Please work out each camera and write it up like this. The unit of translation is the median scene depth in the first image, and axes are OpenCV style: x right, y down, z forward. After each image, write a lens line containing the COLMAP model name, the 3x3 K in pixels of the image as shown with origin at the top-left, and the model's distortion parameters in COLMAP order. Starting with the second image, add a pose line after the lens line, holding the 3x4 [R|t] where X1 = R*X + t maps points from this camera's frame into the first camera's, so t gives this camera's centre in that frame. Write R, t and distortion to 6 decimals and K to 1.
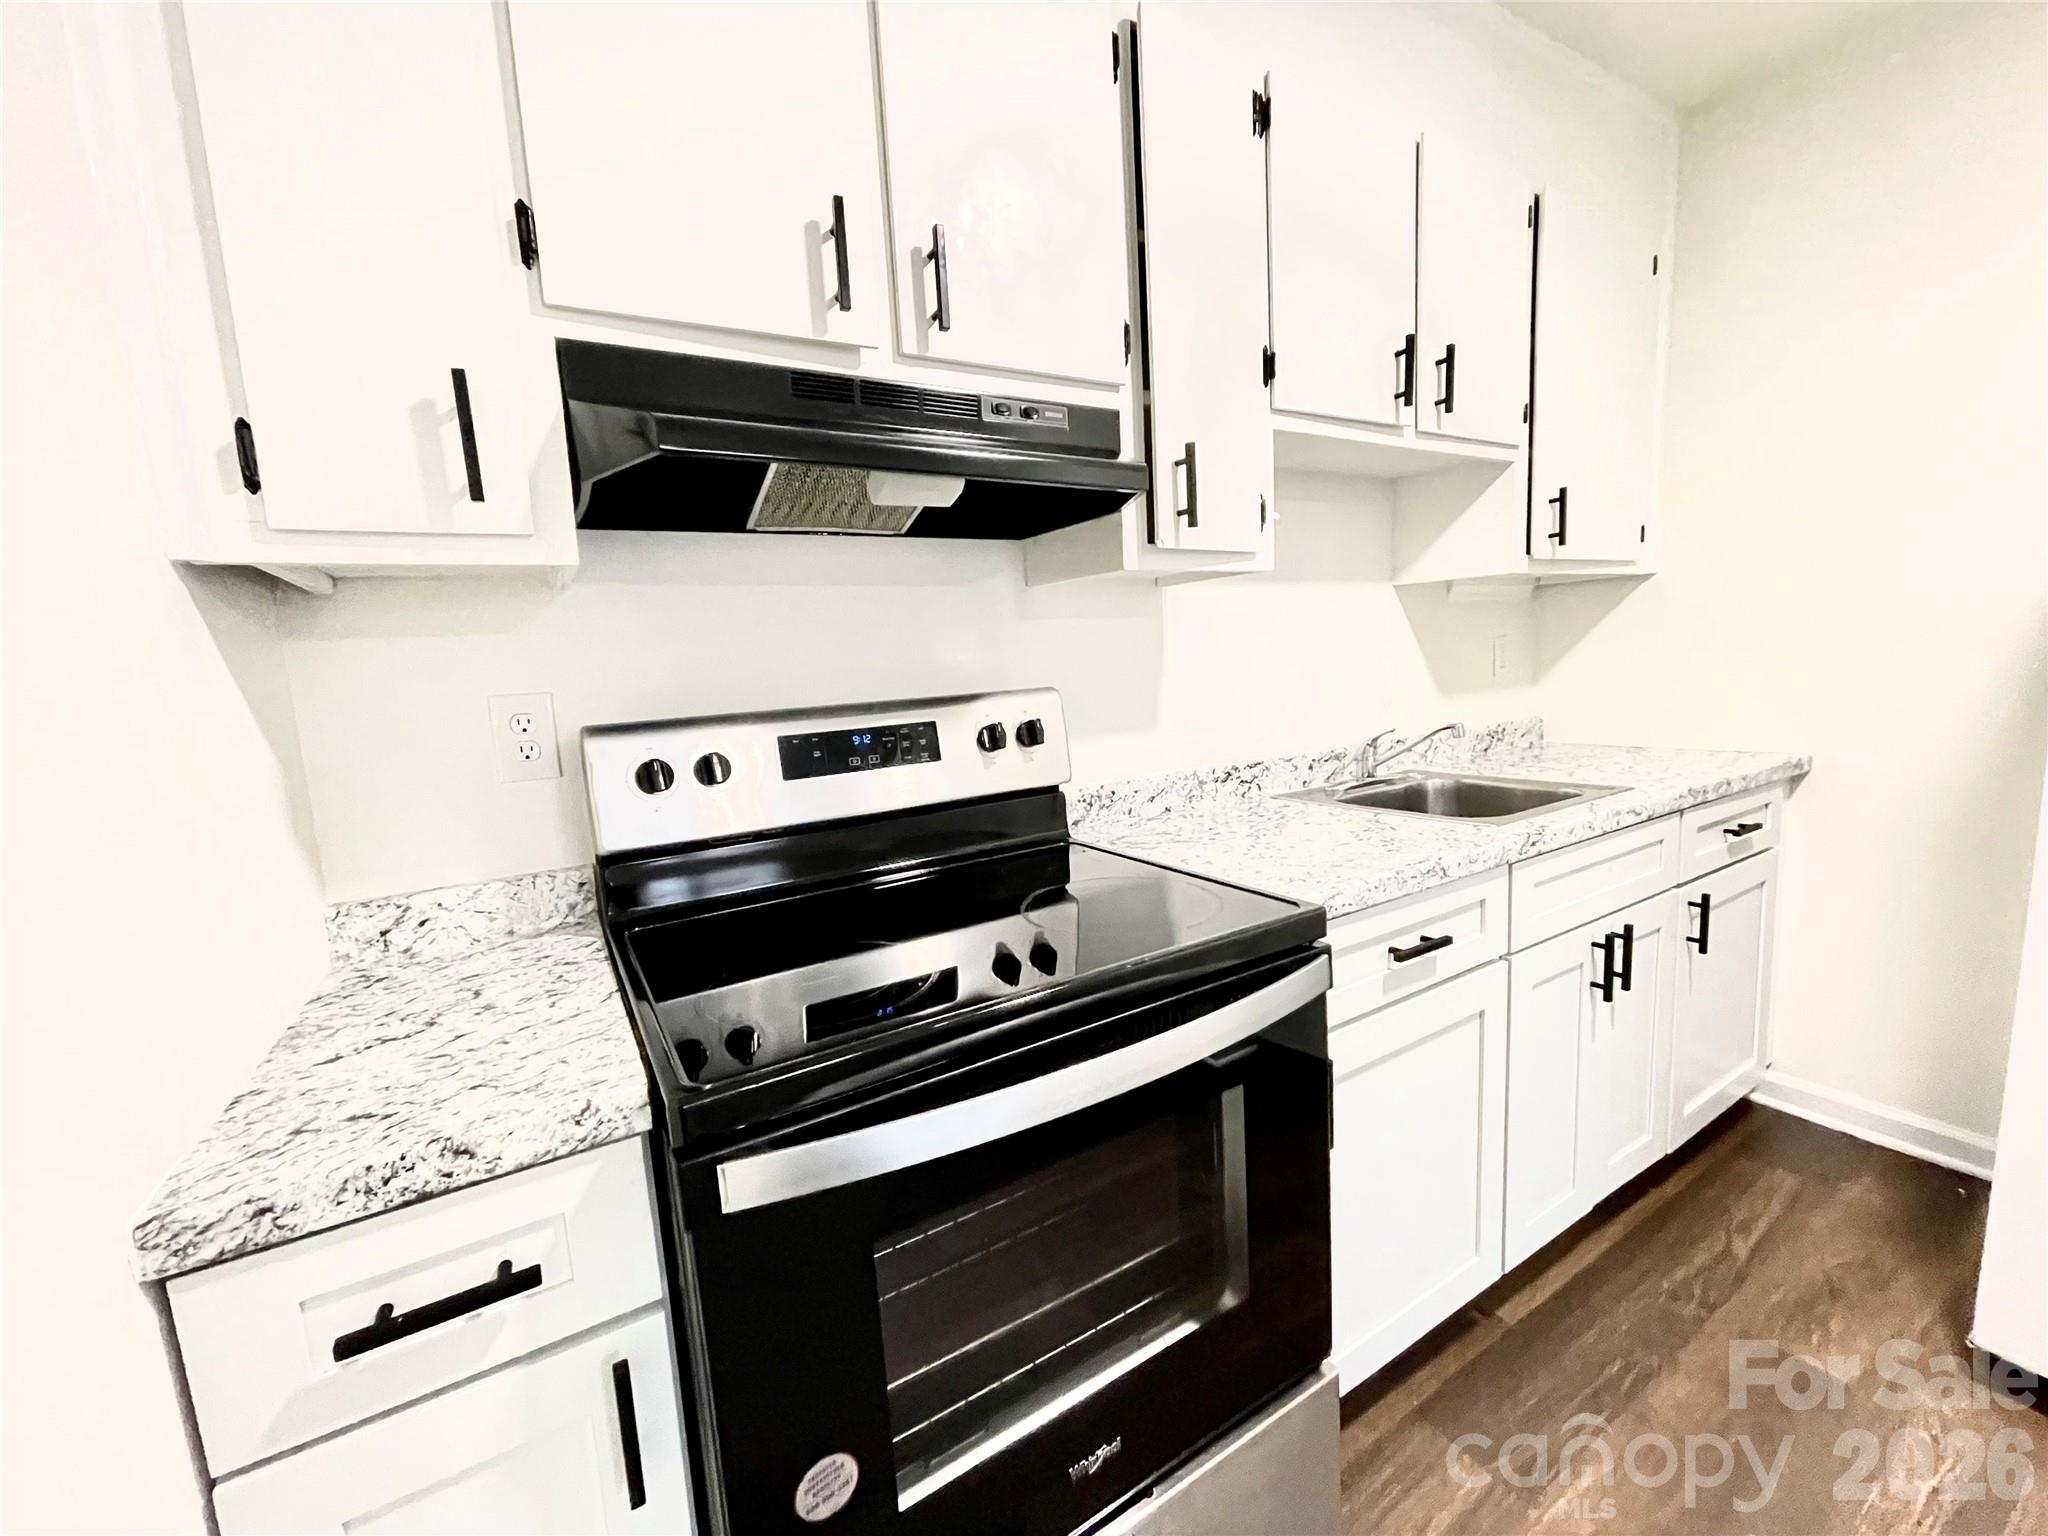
lens RADIAL K [[825.2, 0, 1016.2], [0, 825.2, 727.7], [0, 0, 1]] dist [-0.027851, 0.000072]
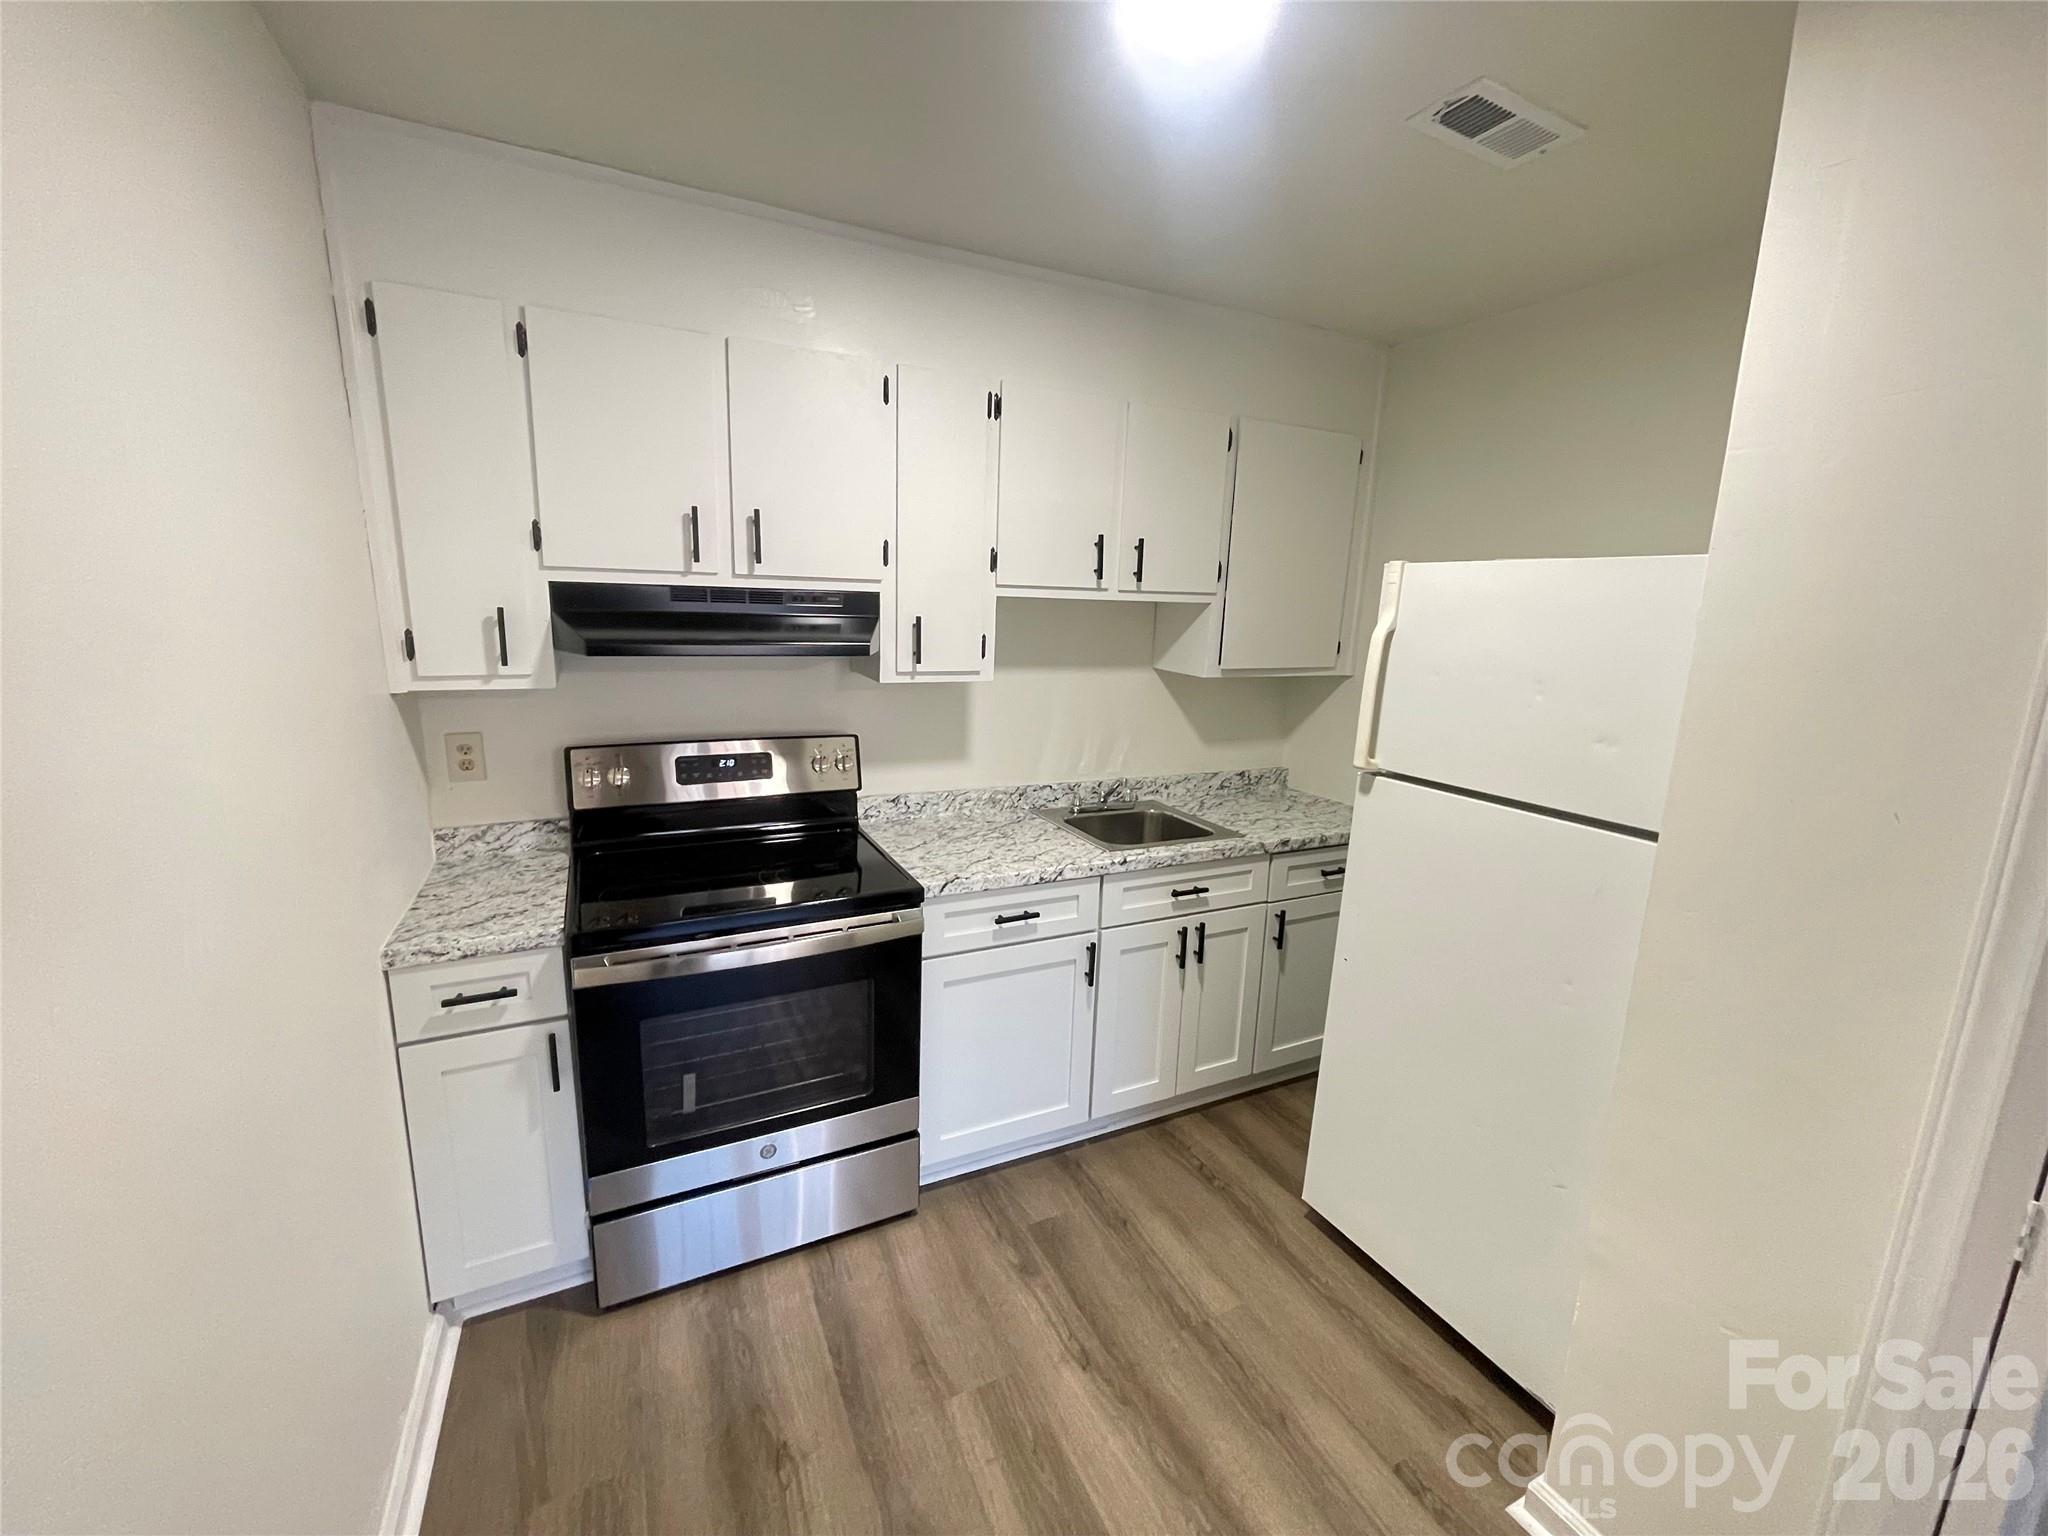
lens RADIAL K [[839.3, 0, 1020.9], [0, 839.3, 745.7], [0, 0, 1]] dist [-0.003167, -0.000279]
pose [[0.991431, 0.116452, -0.059190, 0.522372], [-0.108660, 0.986669, 0.121151, -0.296725], [0.072509, -0.113681, 0.990868, -0.707279]]
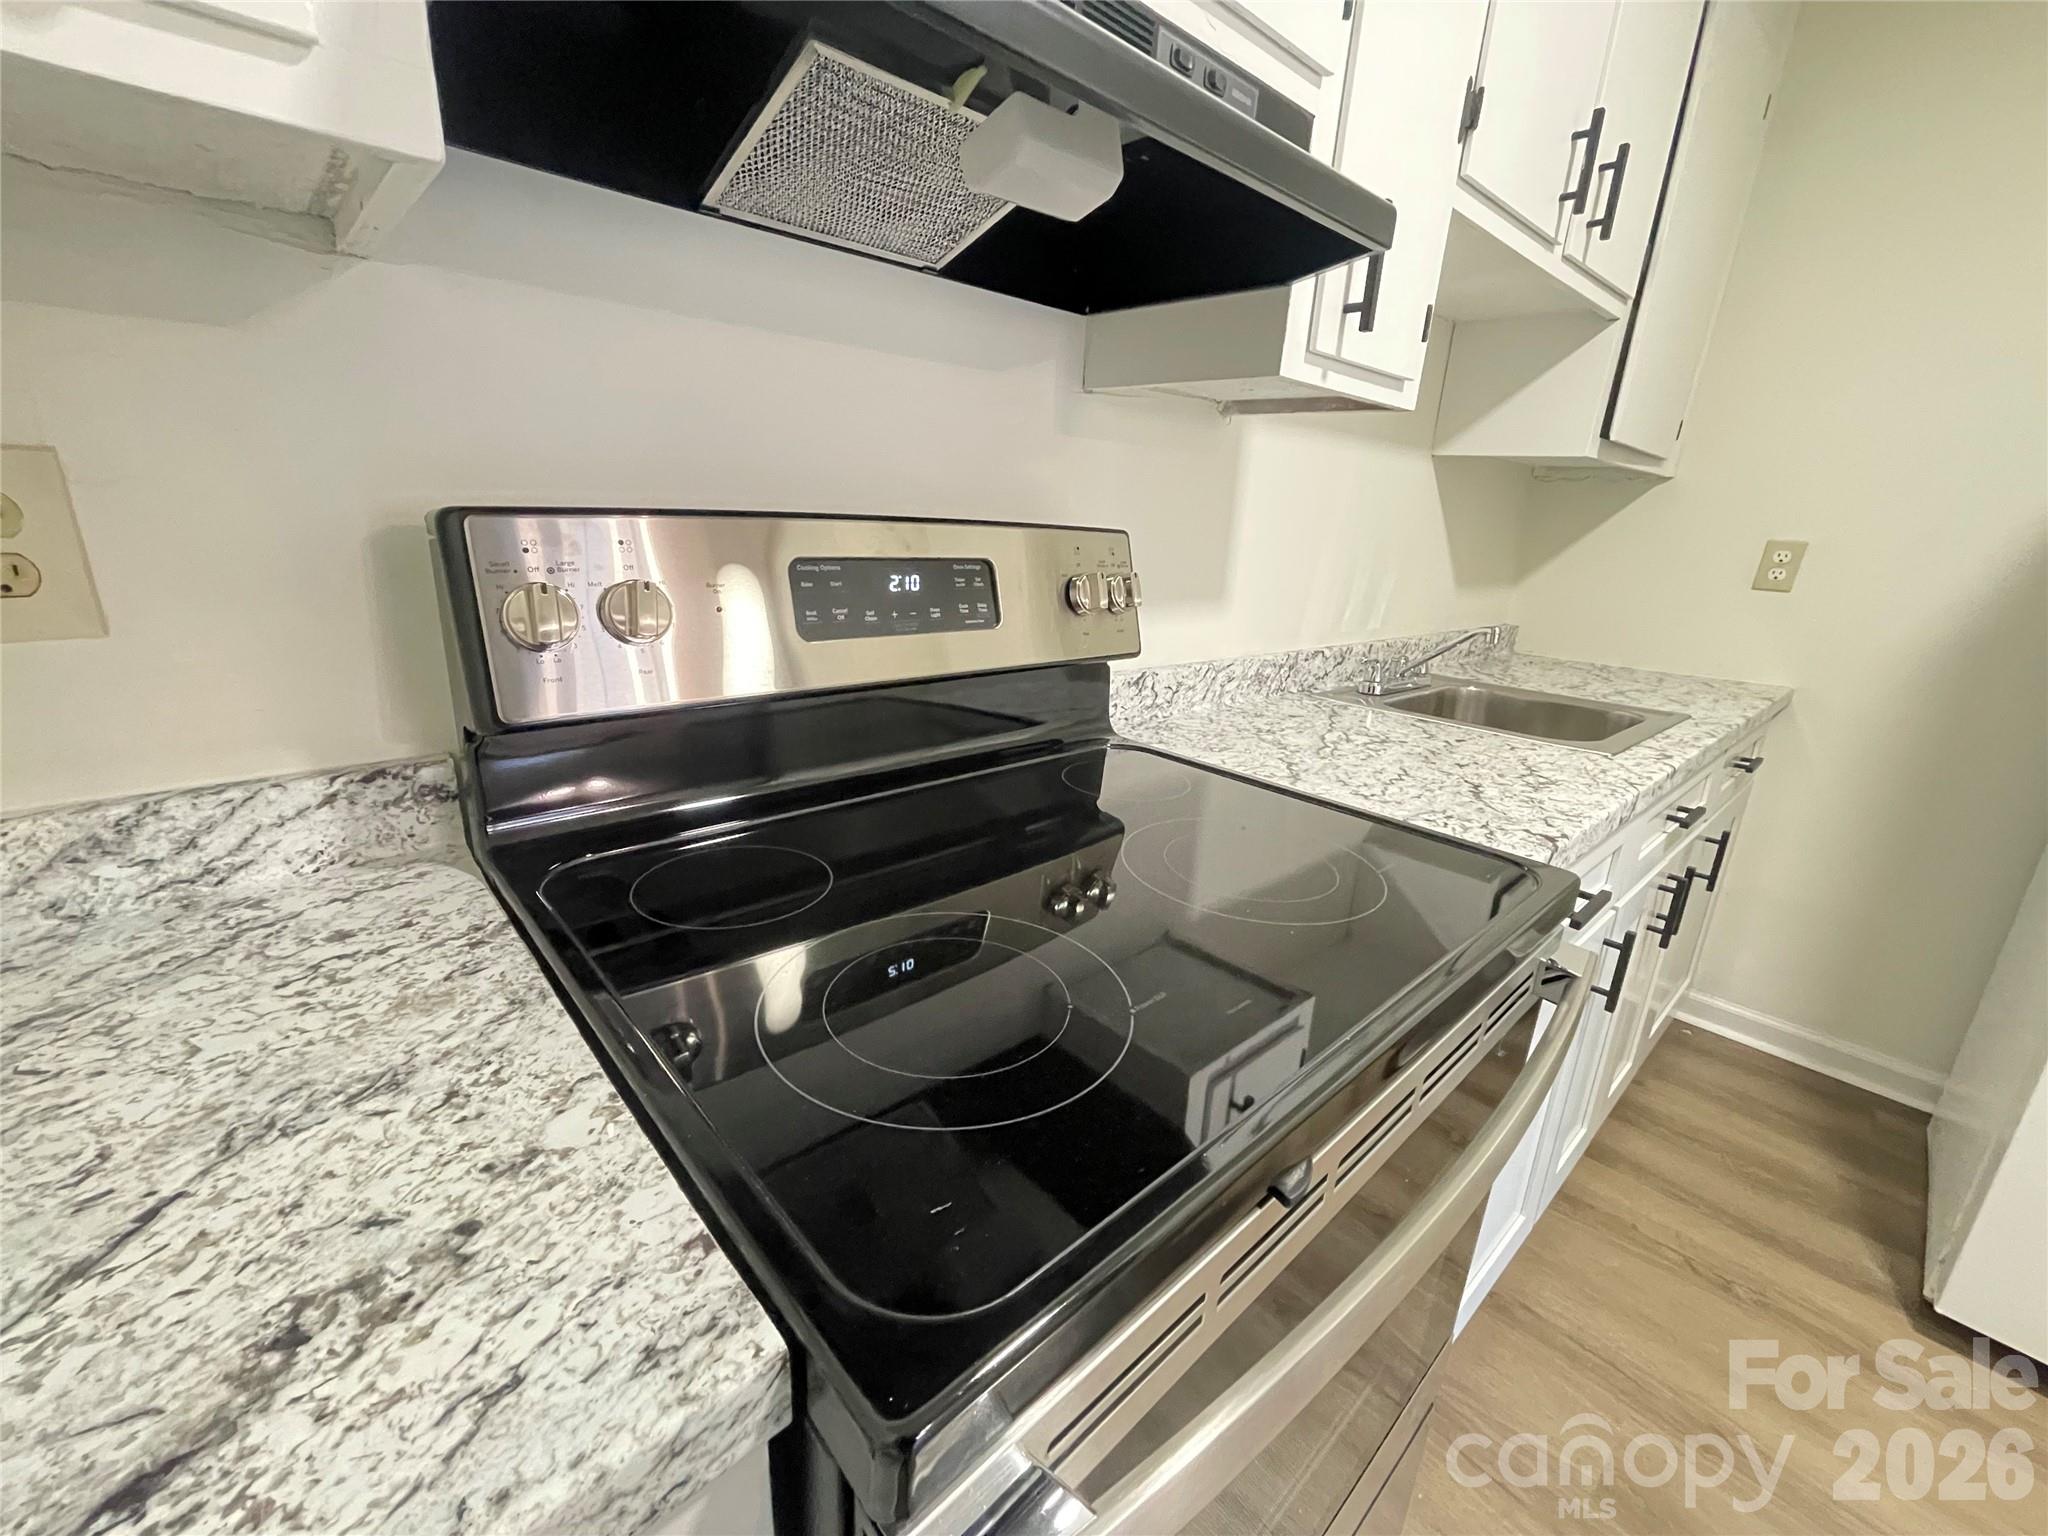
lens RADIAL K [[839.3, 0, 1020.9], [0, 839.3, 745.7], [0, 0, 1]] dist [-0.003167, -0.000279]
pose [[0.974195, 0.061644, 0.217126, -0.221171], [-0.105180, 0.975133, 0.195072, 0.000215], [-0.199702, -0.212876, 0.956453, 0.296879]]
